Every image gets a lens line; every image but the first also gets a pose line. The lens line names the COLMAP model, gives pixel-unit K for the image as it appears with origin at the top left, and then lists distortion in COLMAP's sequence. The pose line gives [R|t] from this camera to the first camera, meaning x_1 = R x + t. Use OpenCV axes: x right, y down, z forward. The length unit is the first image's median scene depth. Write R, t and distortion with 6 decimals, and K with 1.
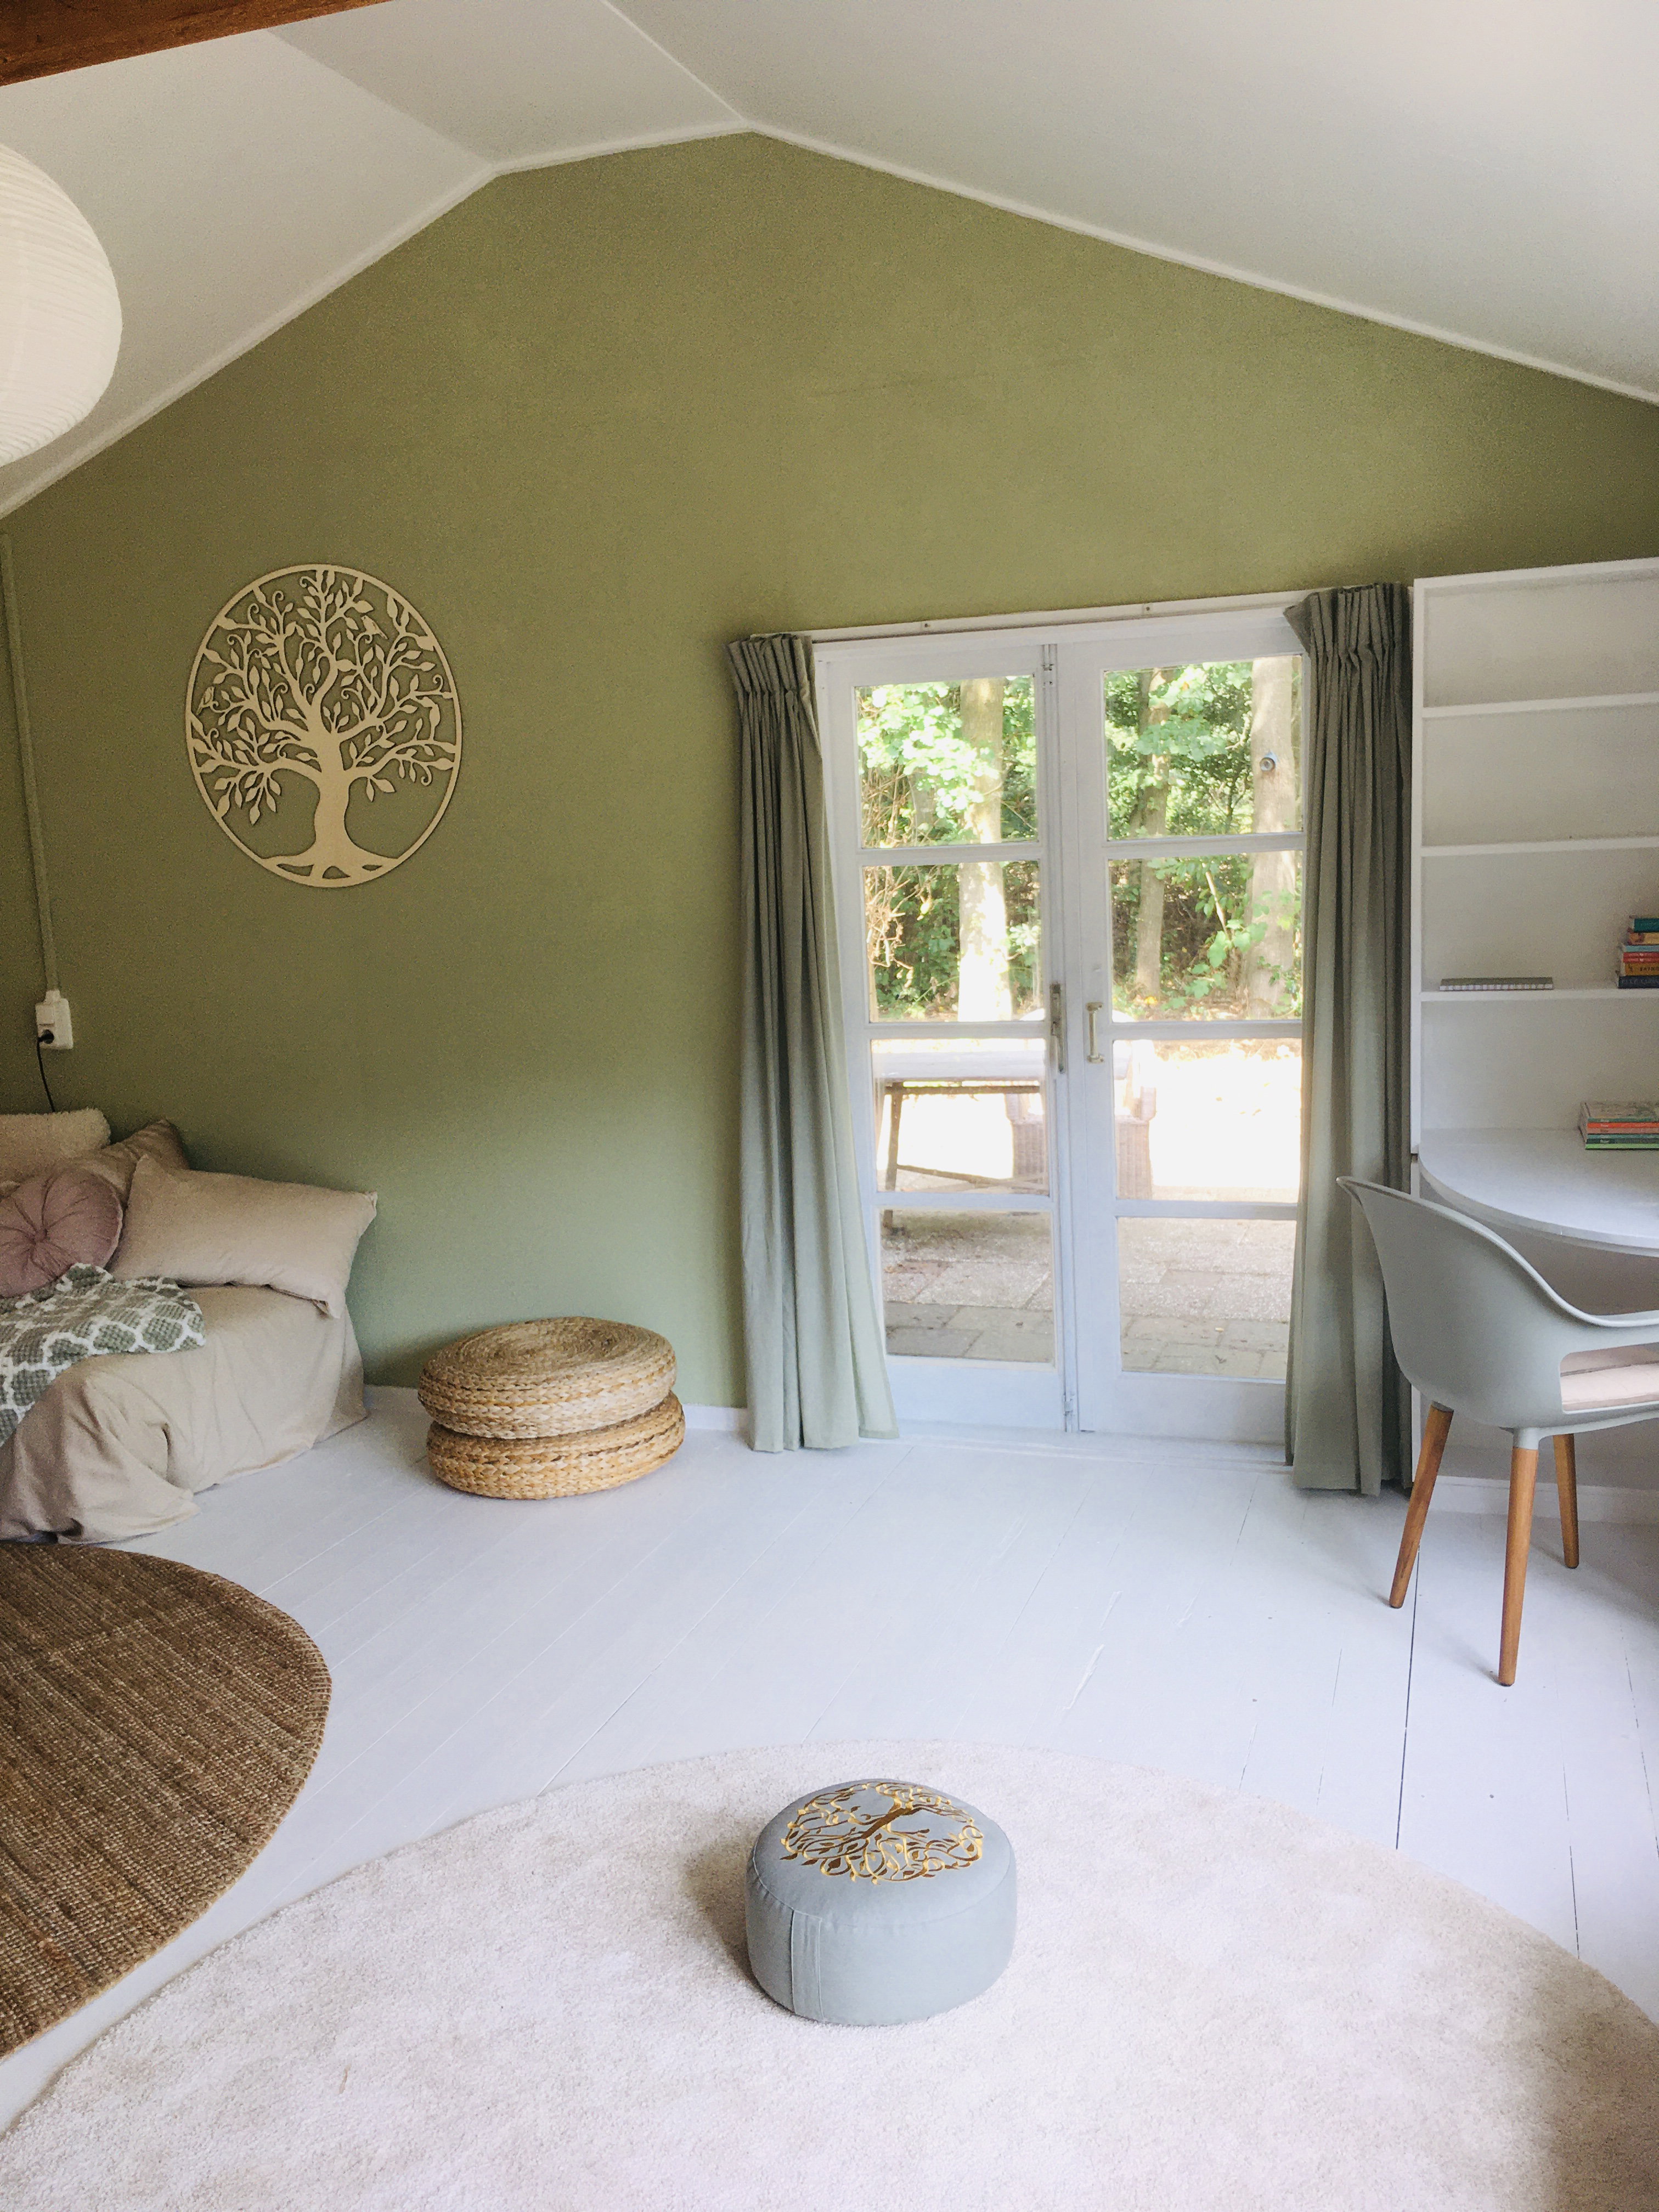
lens RADIAL K [[1888.3, 0, 829.5], [0, 1888.3, 1106.0], [0, 0, 1]] dist [0.157203, -0.286721]
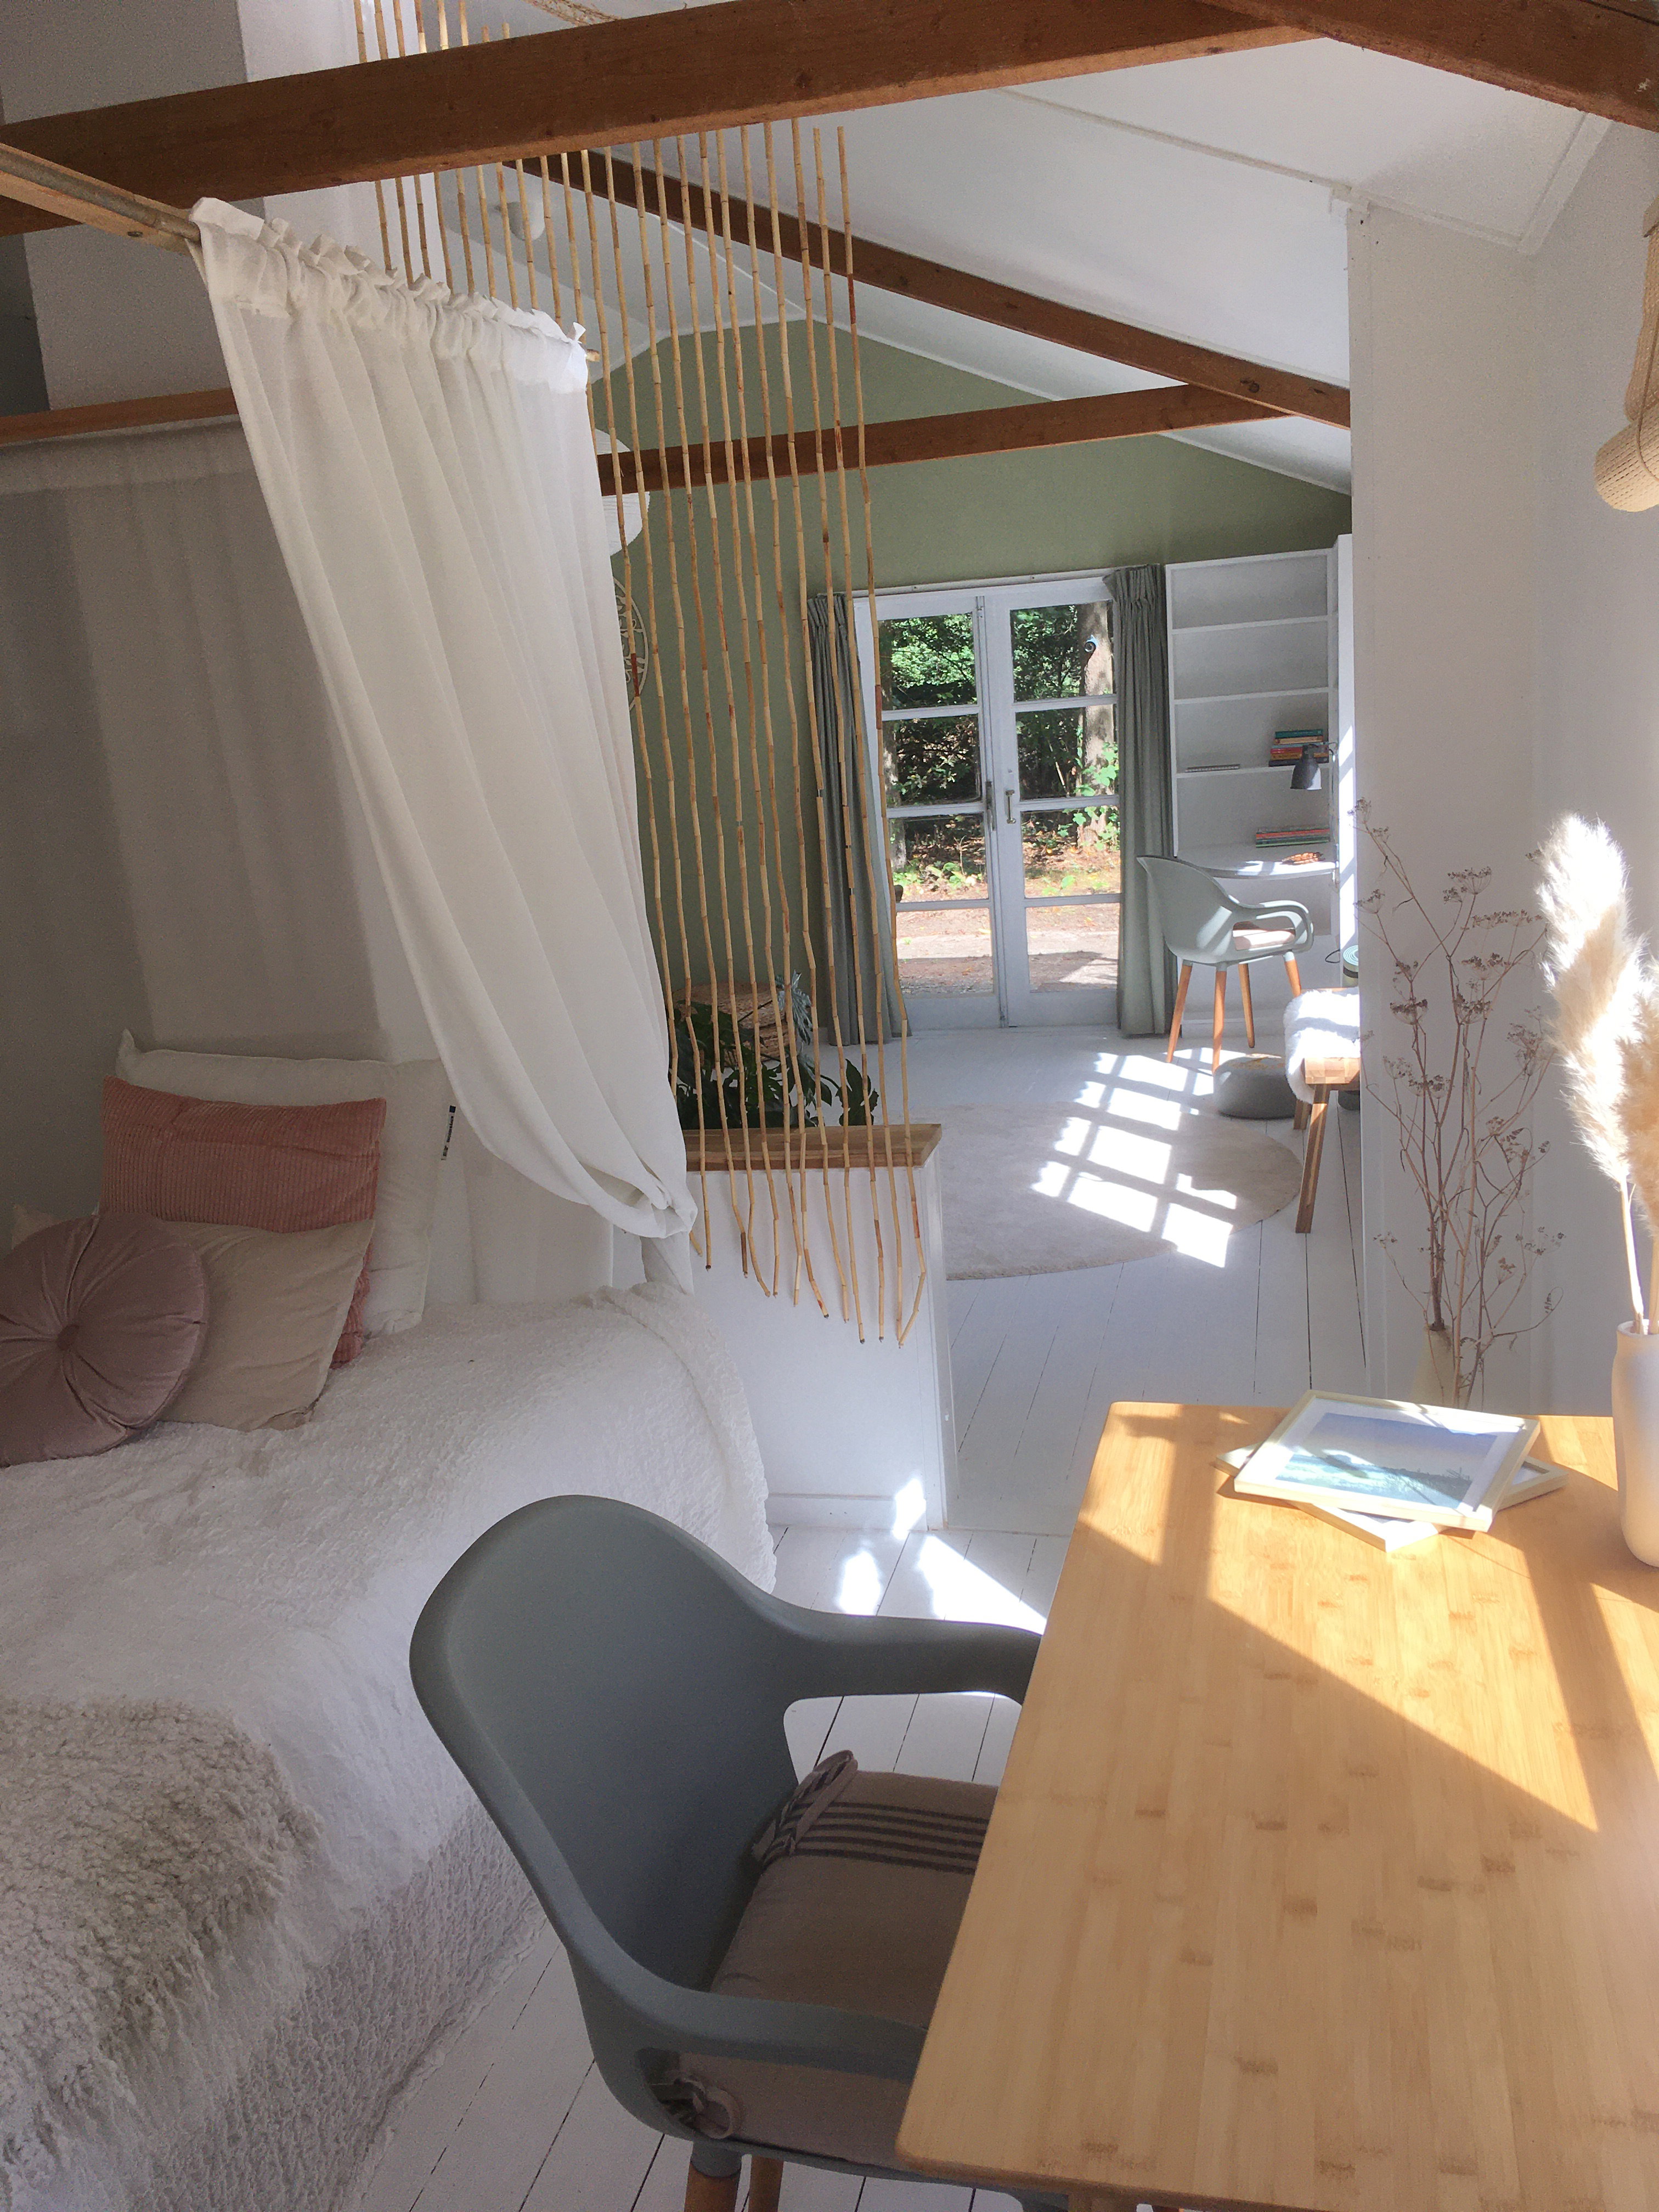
lens RADIAL K [[1888.3, 0, 829.5], [0, 1888.3, 1106.0], [0, 0, 1]] dist [0.157203, -0.286721]
pose [[0.994890, -0.047222, 0.089243, -0.238483], [0.041897, 0.997281, 0.060632, 0.146582], [-0.091864, -0.056583, 0.994163, -0.938094]]
